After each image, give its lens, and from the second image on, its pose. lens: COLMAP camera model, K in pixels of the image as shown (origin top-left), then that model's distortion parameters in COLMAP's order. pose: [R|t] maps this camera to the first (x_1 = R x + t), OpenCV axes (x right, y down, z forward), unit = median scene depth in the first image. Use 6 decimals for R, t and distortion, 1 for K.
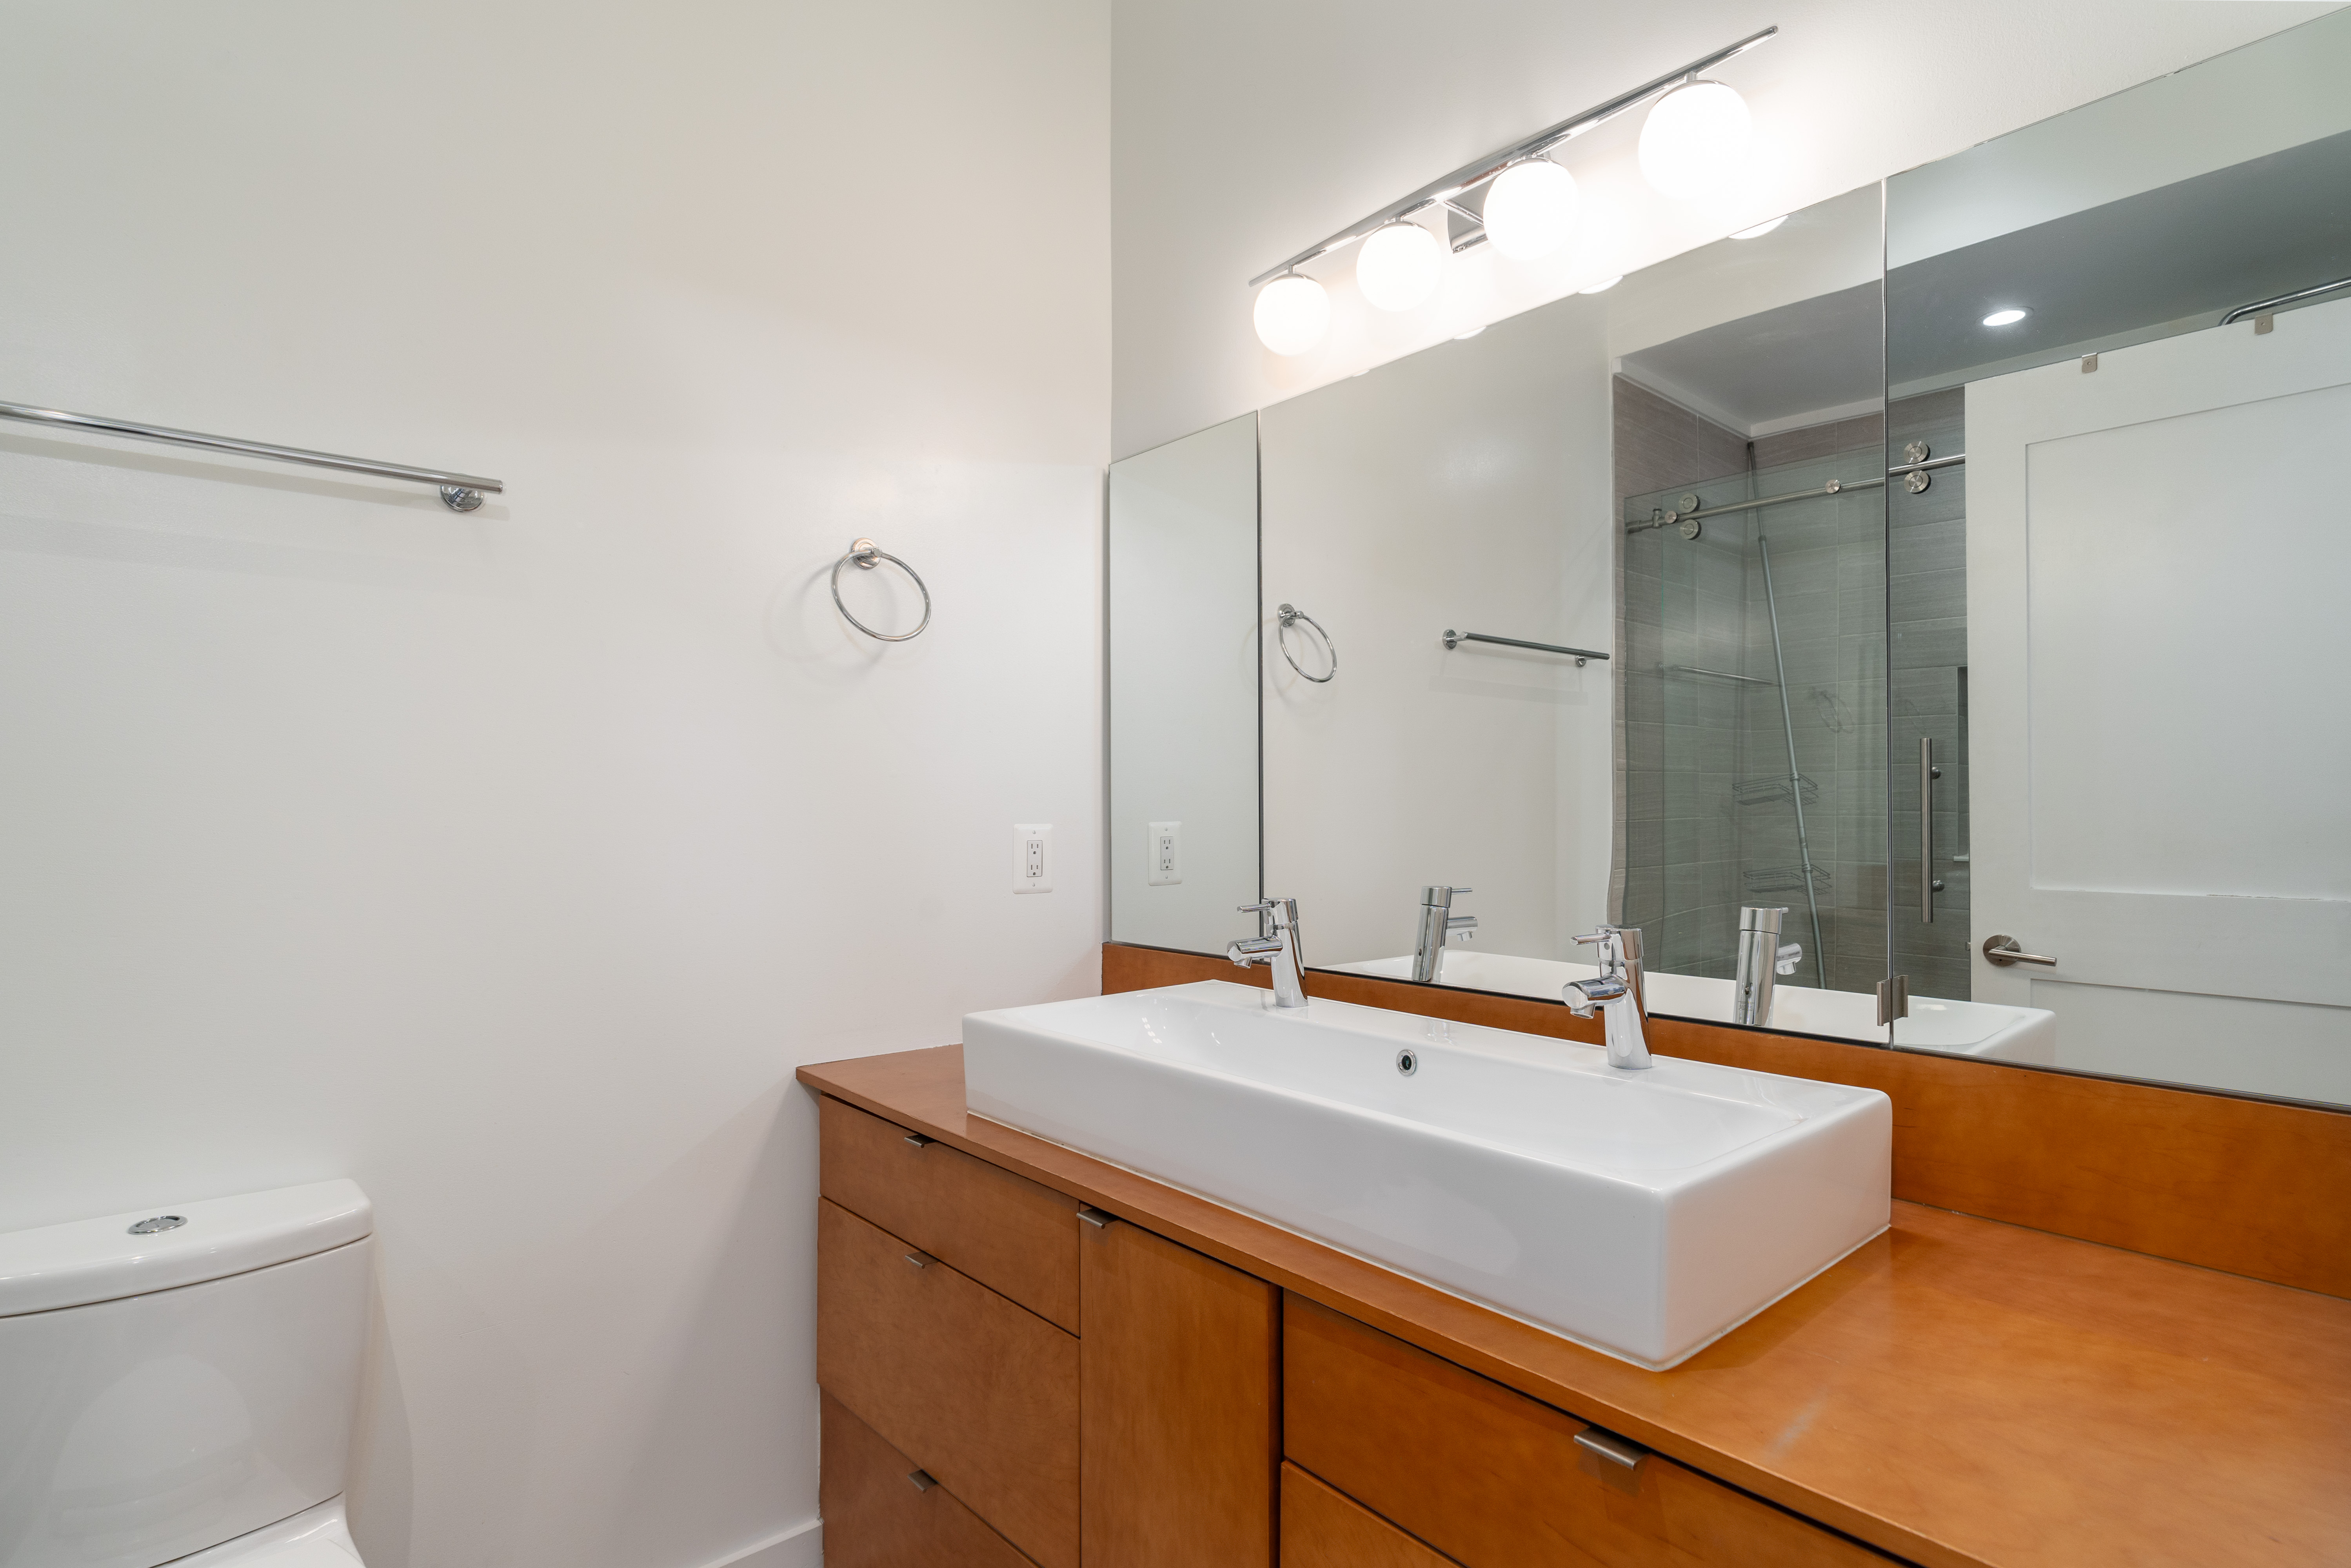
lens RADIAL K [[1207.6, 0, 1177.4], [0, 1207.6, 785.4], [0, 0, 1]] dist [-0.002314, 0.000181]
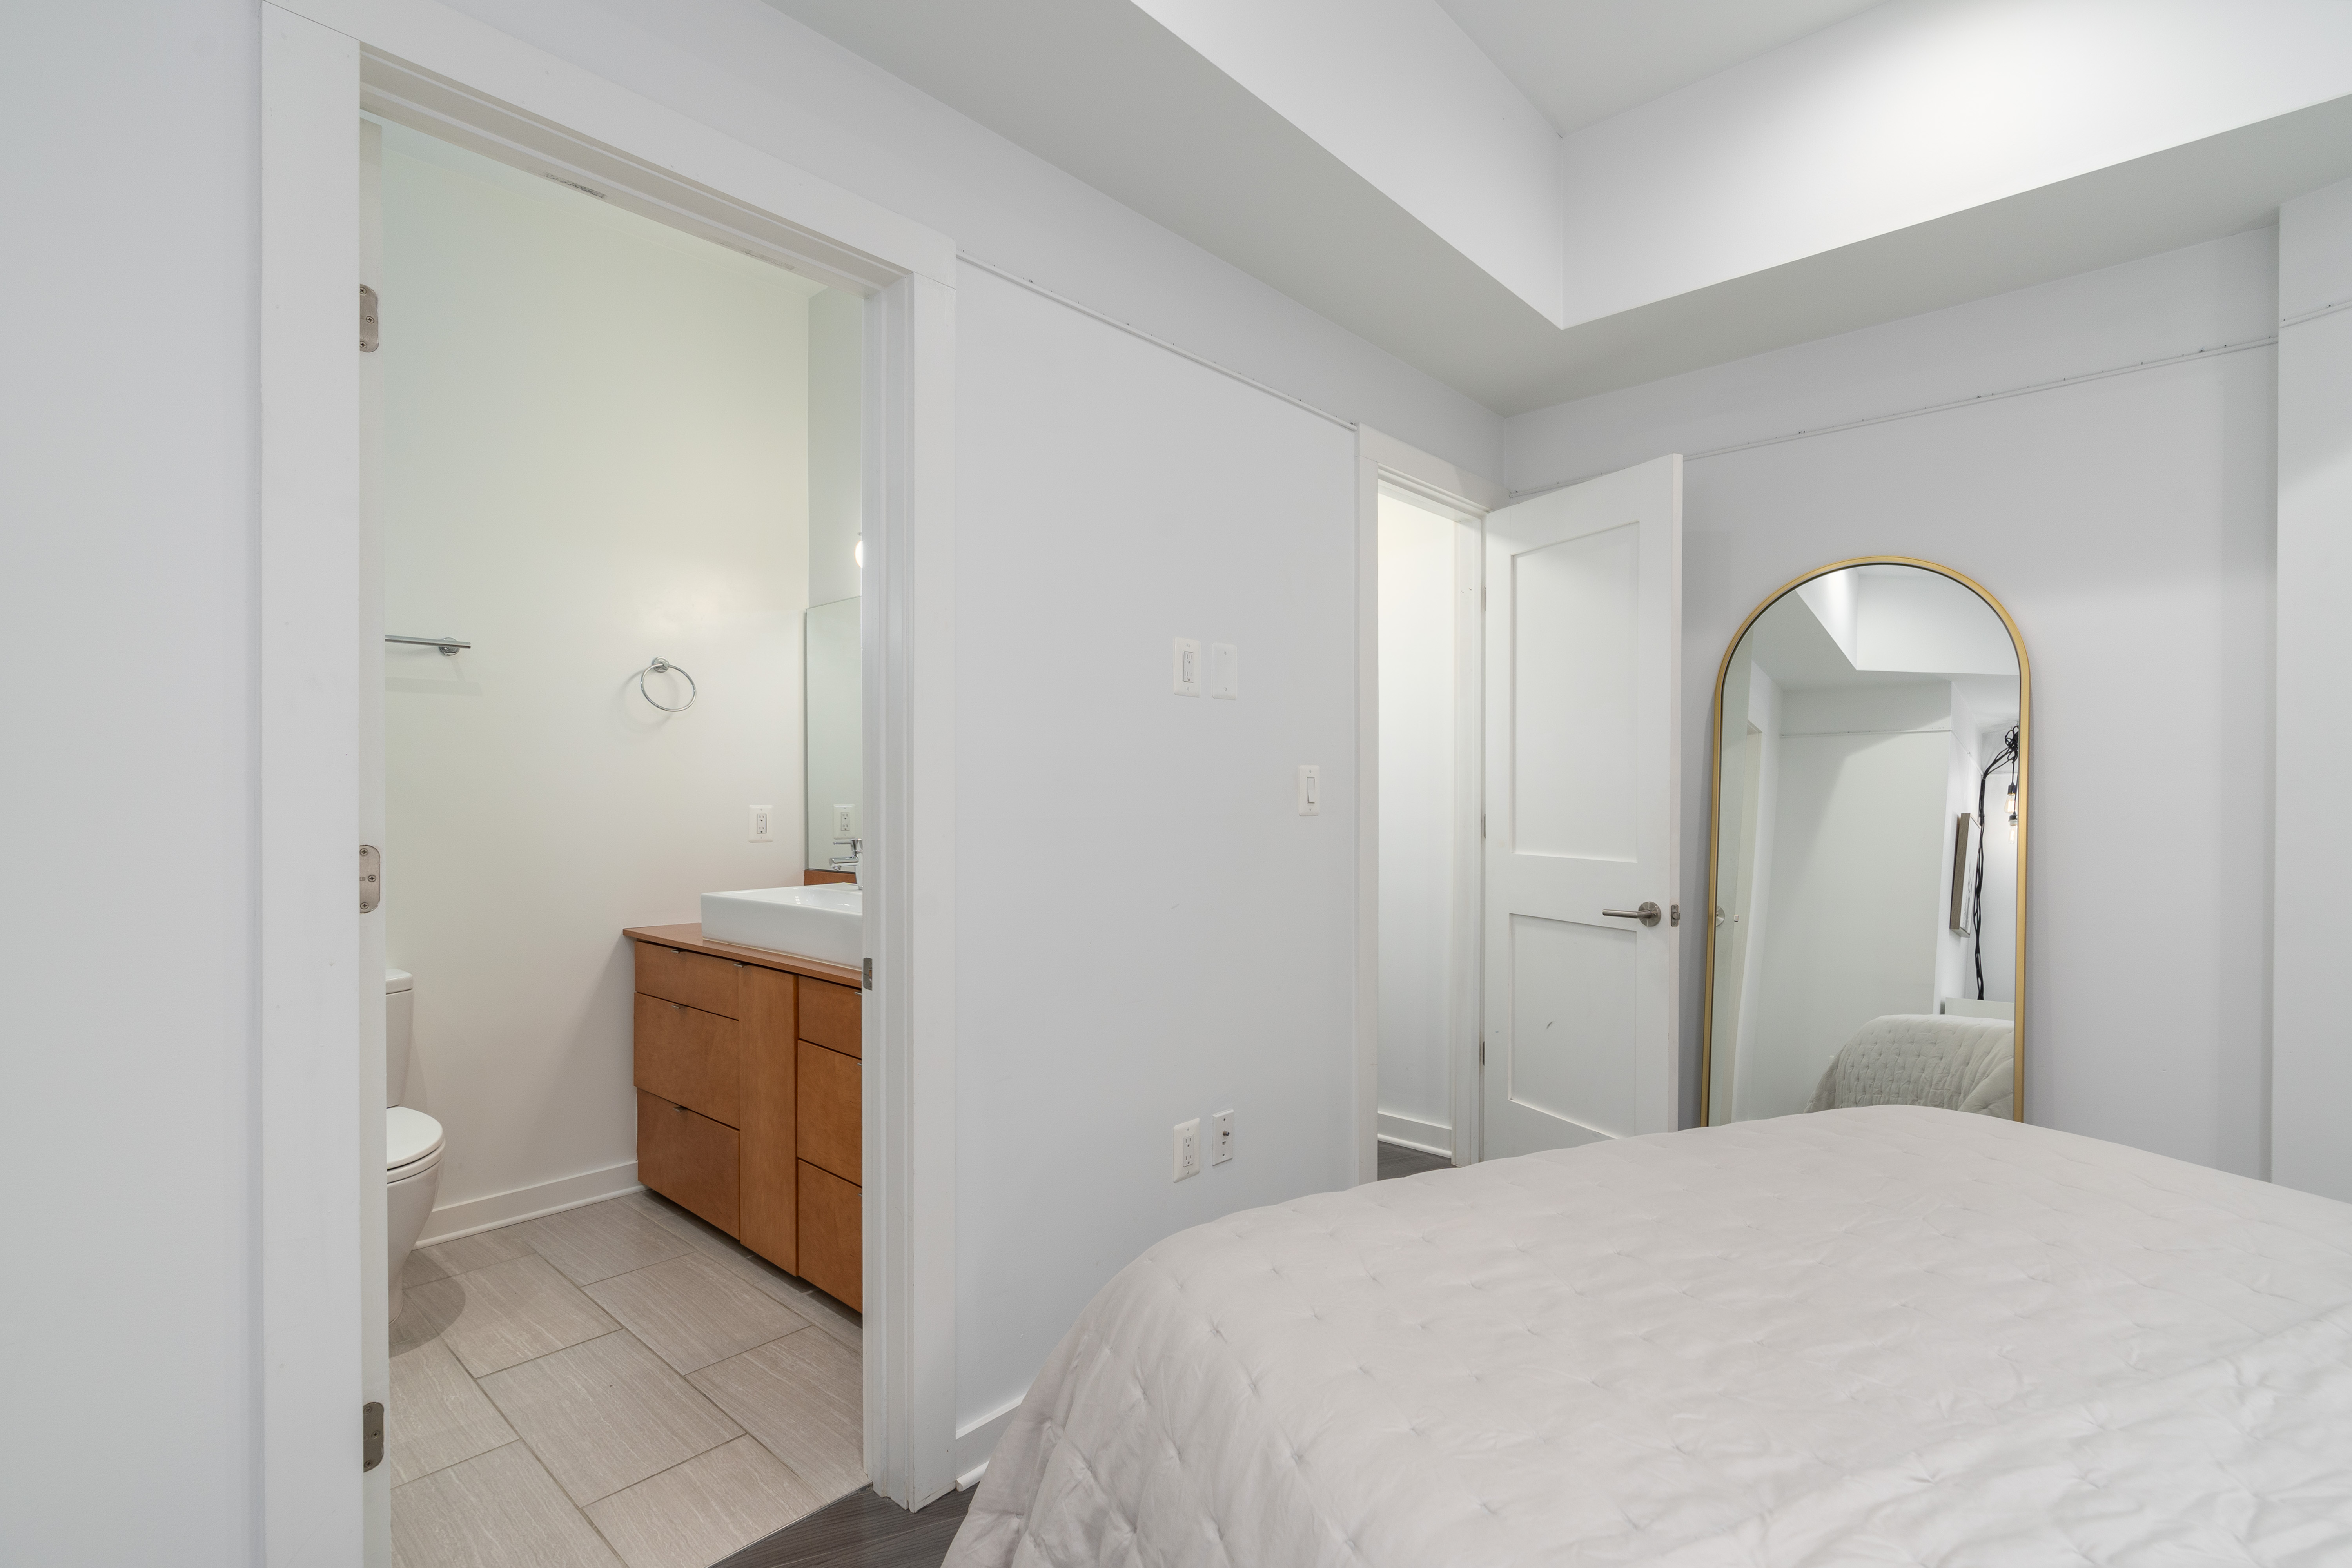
lens RADIAL K [[1085.5, 0, 1174.0], [0, 1085.5, 794.4], [0, 0, 1]] dist [-0.000084, 0.001244]
pose [[0.993271, -0.001543, 0.115803, 0.381365], [0.000238, 0.999936, 0.011283, -0.004374], [-0.115813, -0.011180, 0.993208, -0.882230]]
